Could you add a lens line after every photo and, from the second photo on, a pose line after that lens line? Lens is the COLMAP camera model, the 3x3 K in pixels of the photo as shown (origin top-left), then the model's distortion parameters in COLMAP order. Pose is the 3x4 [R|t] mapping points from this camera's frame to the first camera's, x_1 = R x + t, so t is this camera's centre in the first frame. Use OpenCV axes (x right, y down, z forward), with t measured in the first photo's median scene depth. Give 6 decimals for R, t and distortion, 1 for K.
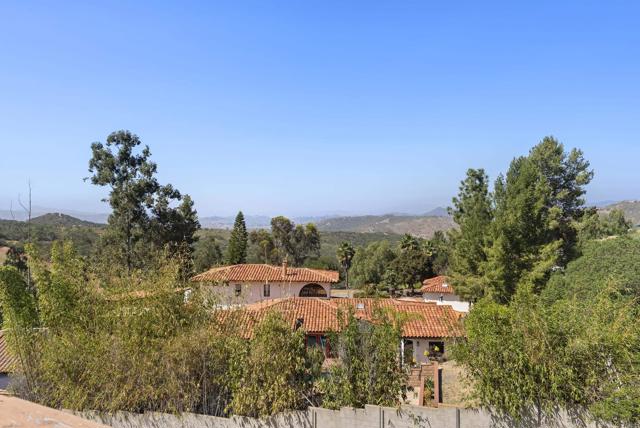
lens RADIAL K [[530.9, 0, 324.6], [0, 530.9, 213.2], [0, 0, 1]] dist [-0.010660, 0.011515]
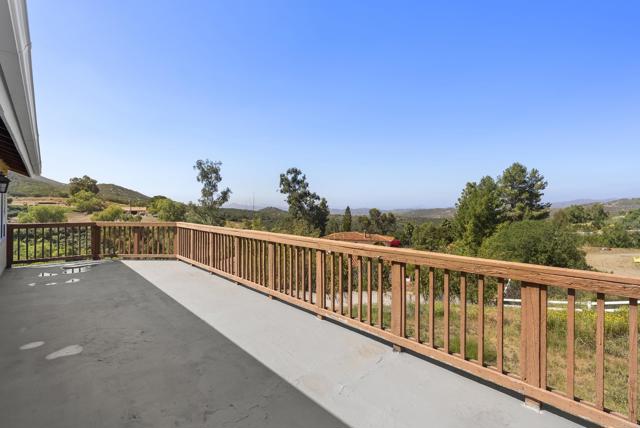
lens RADIAL K [[291.8, 0, 322.9], [0, 291.8, 205.0], [0, 0, 1]] dist [-0.010450, 0.000620]
pose [[0.955646, -0.002170, -0.294510, 0.073325], [0.000171, 0.999977, -0.006814, 0.001027], [0.294518, 0.006461, 0.955624, -0.076383]]
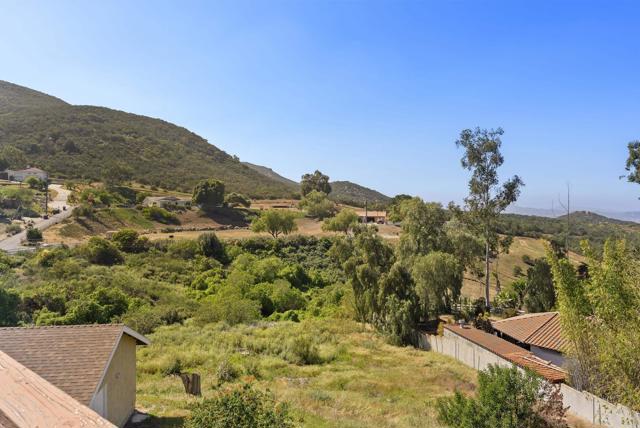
lens RADIAL K [[462.7, 0, 323.4], [0, 462.7, 212.7], [0, 0, 1]] dist [-0.006121, 0.001035]
pose [[0.557503, 0.002350, -0.830171, -0.028151], [0.000342, 0.999995, 0.003060, 0.000335], [0.830175, -0.001990, 0.557500, 0.014886]]
